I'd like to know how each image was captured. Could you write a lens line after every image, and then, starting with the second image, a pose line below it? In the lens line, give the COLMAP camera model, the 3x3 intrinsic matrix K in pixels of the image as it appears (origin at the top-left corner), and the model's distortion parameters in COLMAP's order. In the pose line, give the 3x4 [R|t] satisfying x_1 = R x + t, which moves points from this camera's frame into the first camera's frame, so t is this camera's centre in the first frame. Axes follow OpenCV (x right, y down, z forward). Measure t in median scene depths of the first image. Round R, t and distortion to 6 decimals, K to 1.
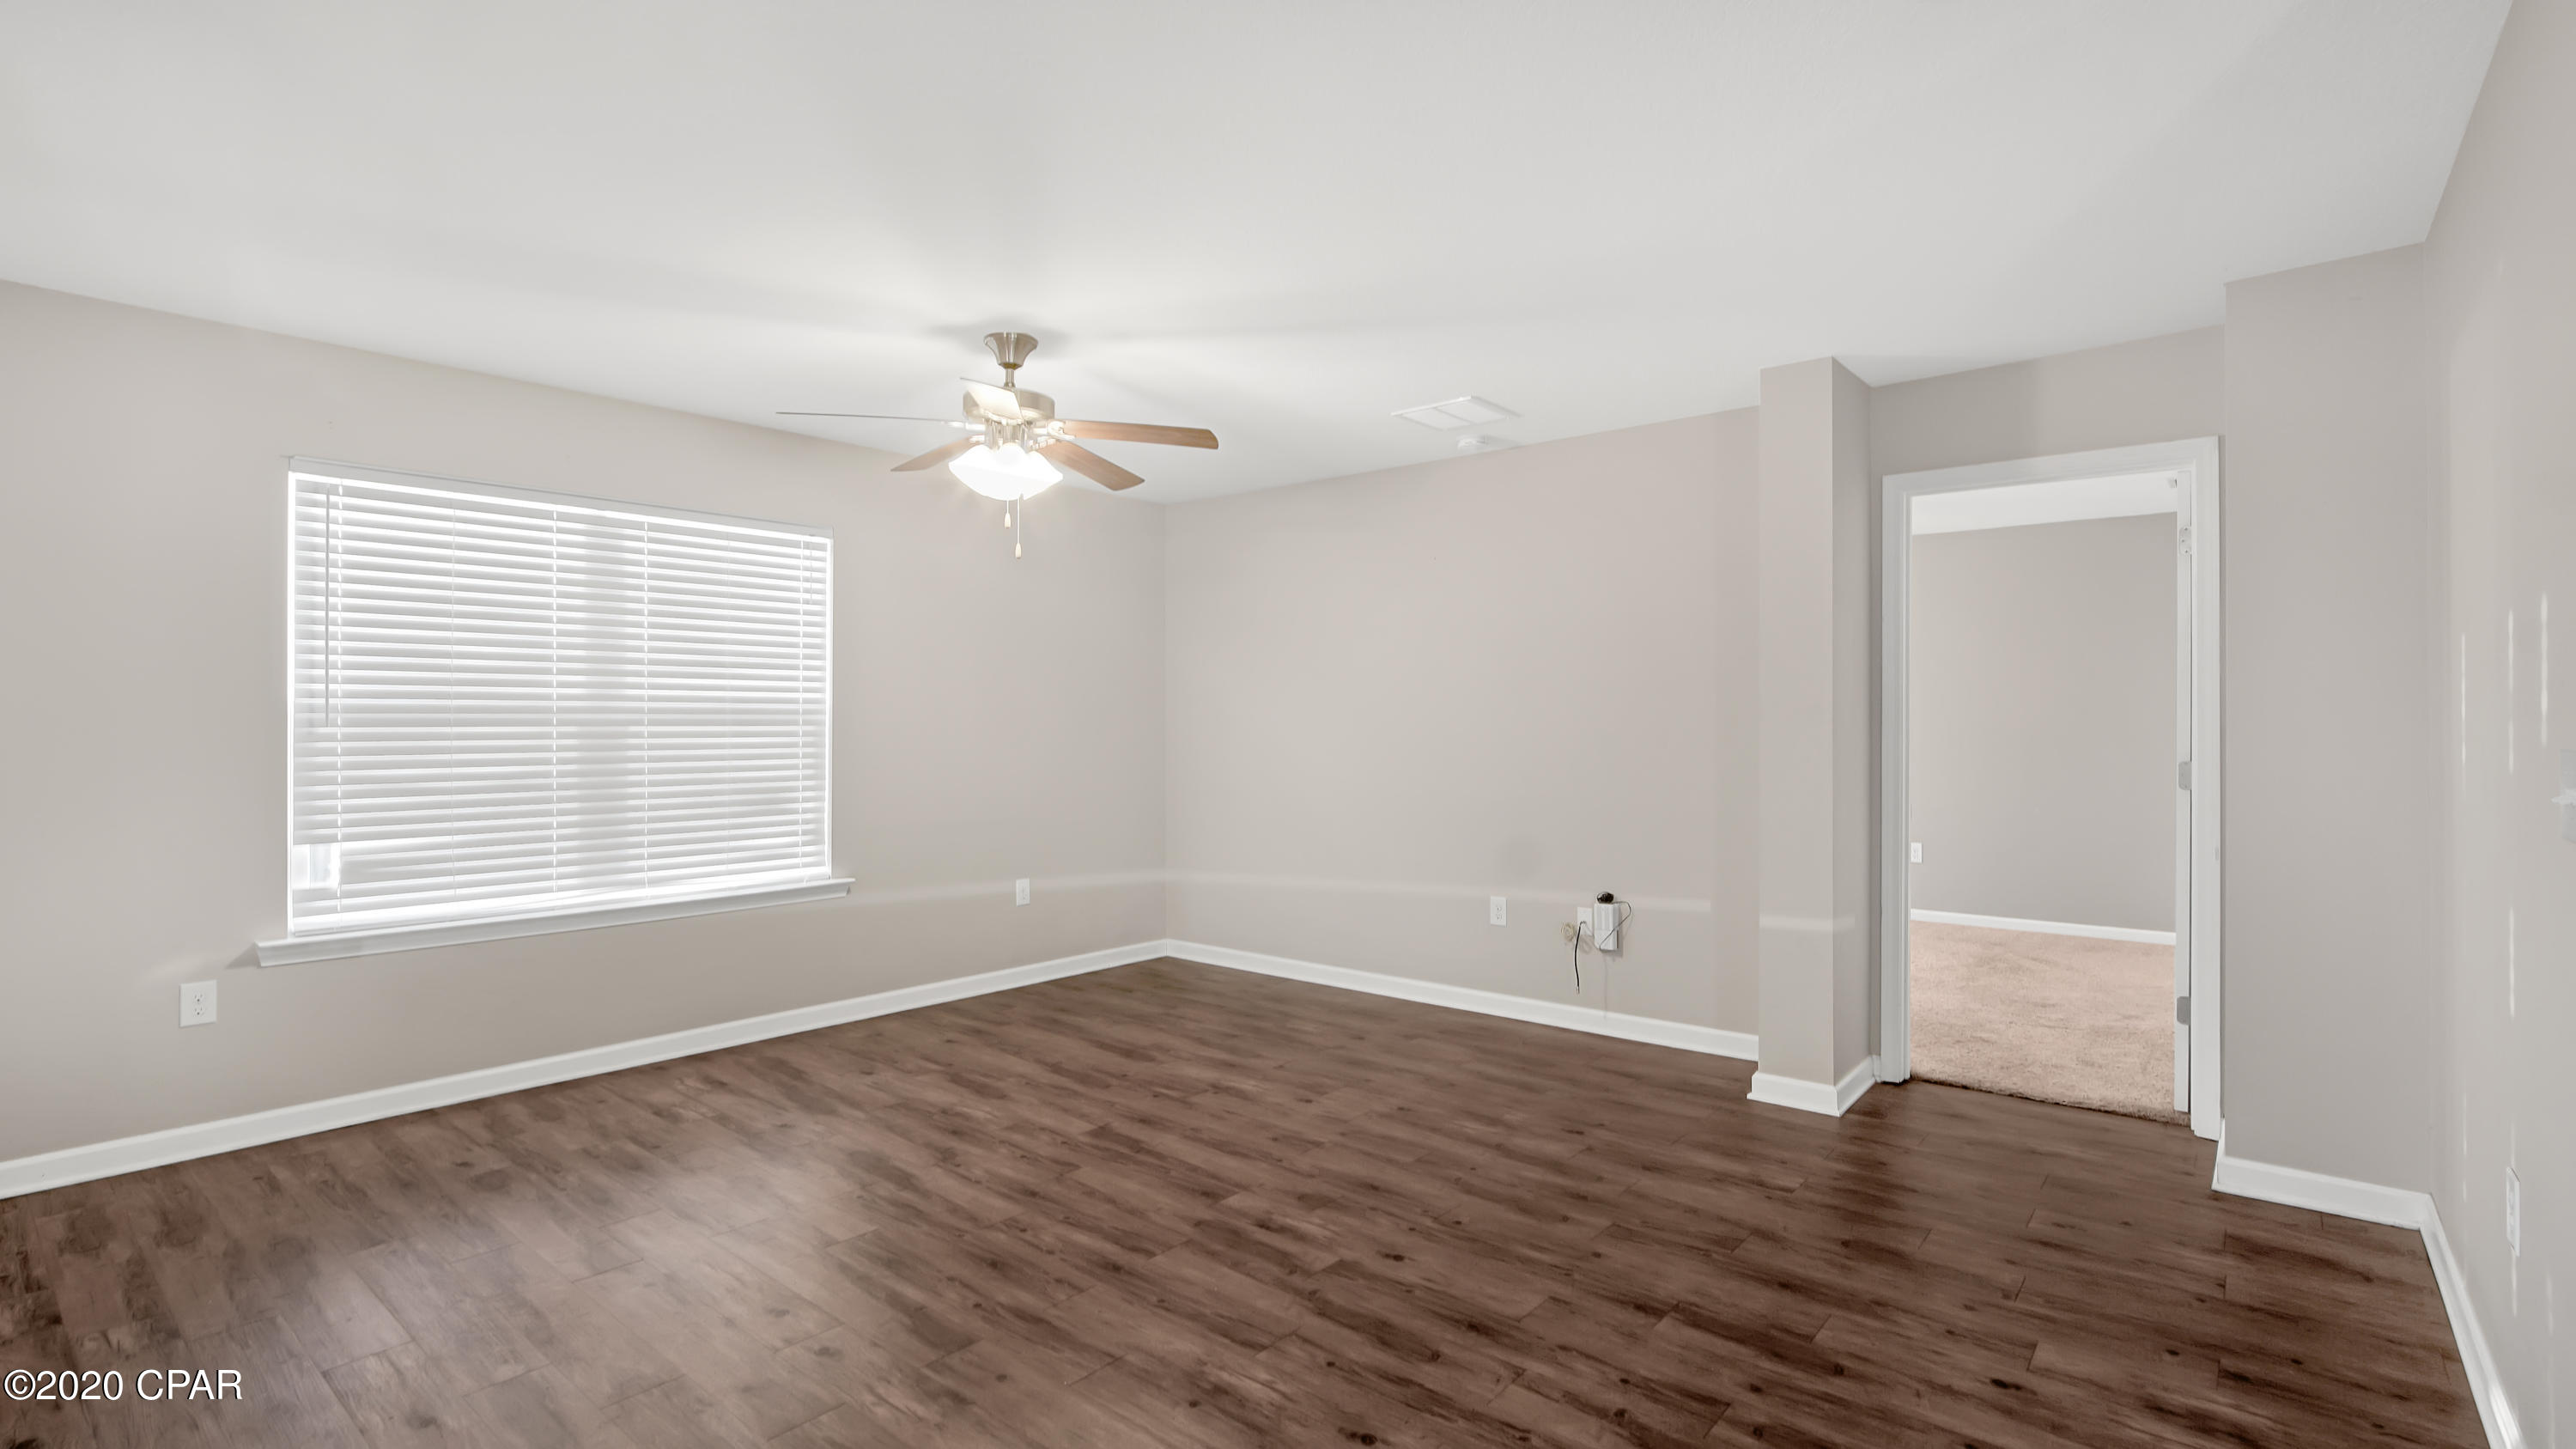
lens RADIAL K [[1194.6, 0, 1286.8], [0, 1194.6, 704.1], [0, 0, 1]] dist [-0.003138, 0.000193]
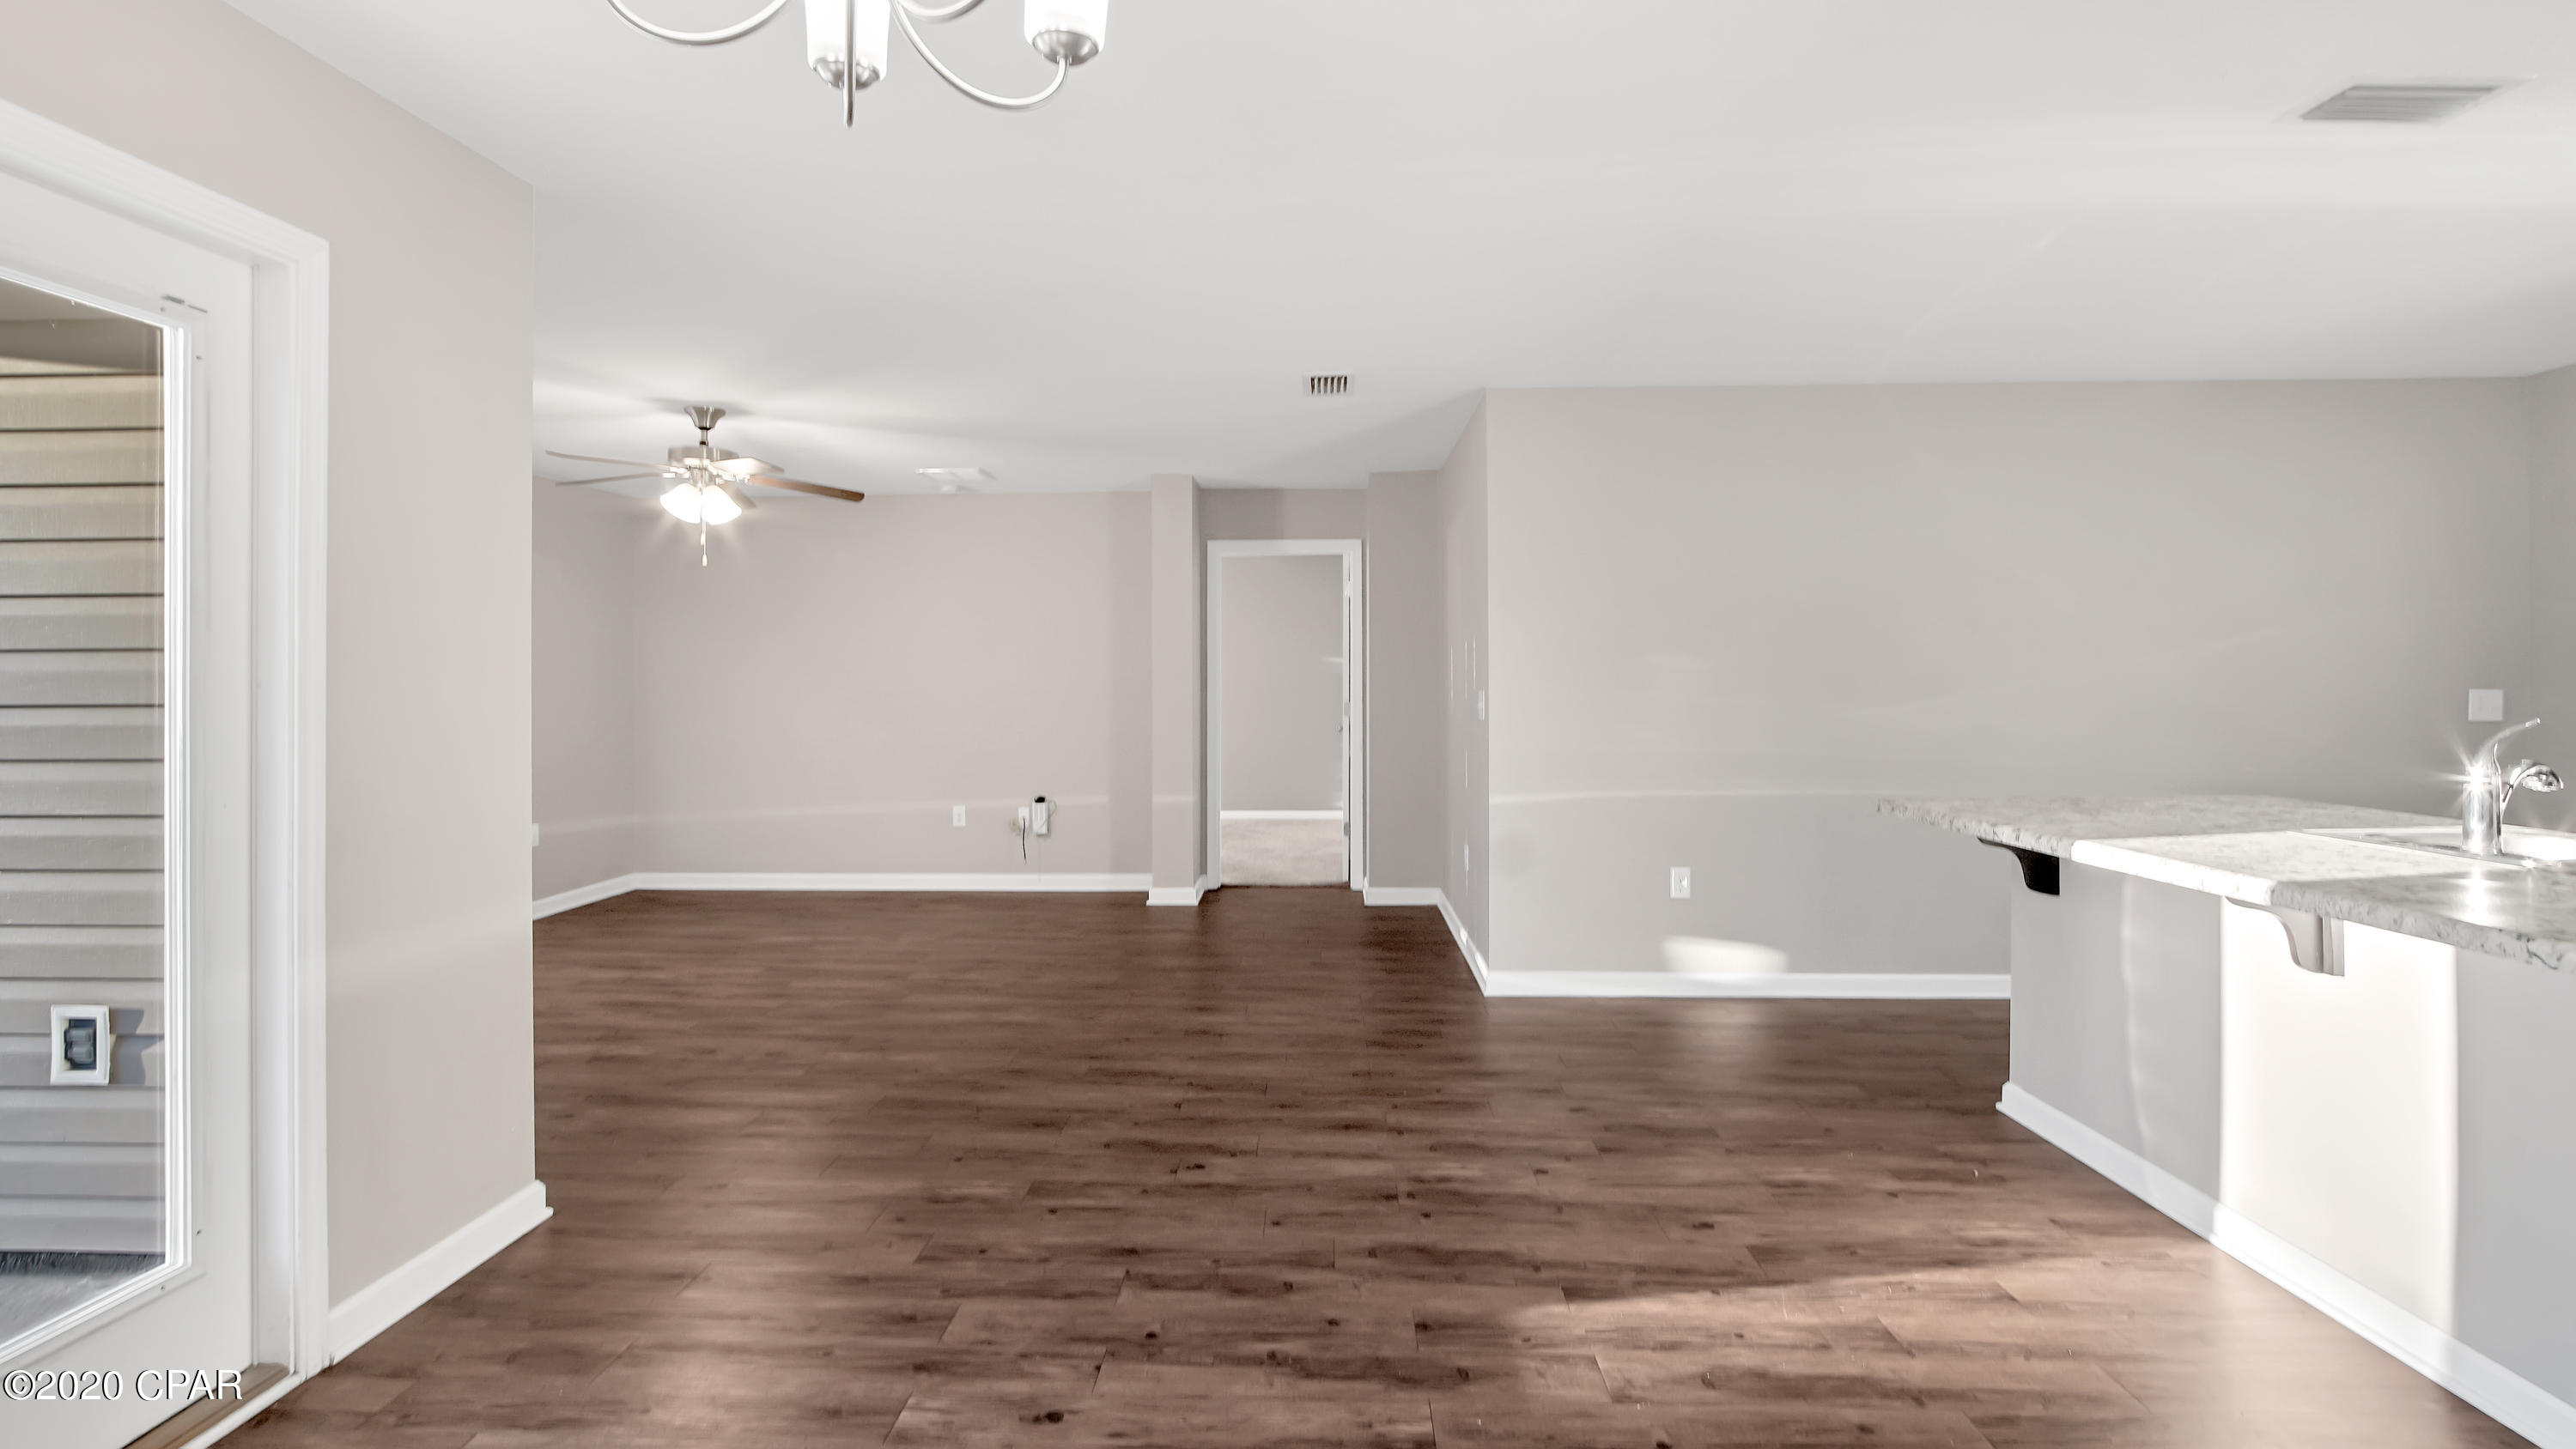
lens RADIAL K [[1194.2, 0, 1286.8], [0, 1194.2, 704.2], [0, 0, 1]] dist [-0.003138, 0.000193]
pose [[0.797397, -0.015886, 0.603246, -0.476609], [-0.004802, 0.999455, 0.032667, -0.010539], [-0.603436, -0.028946, 0.796886, -0.466215]]
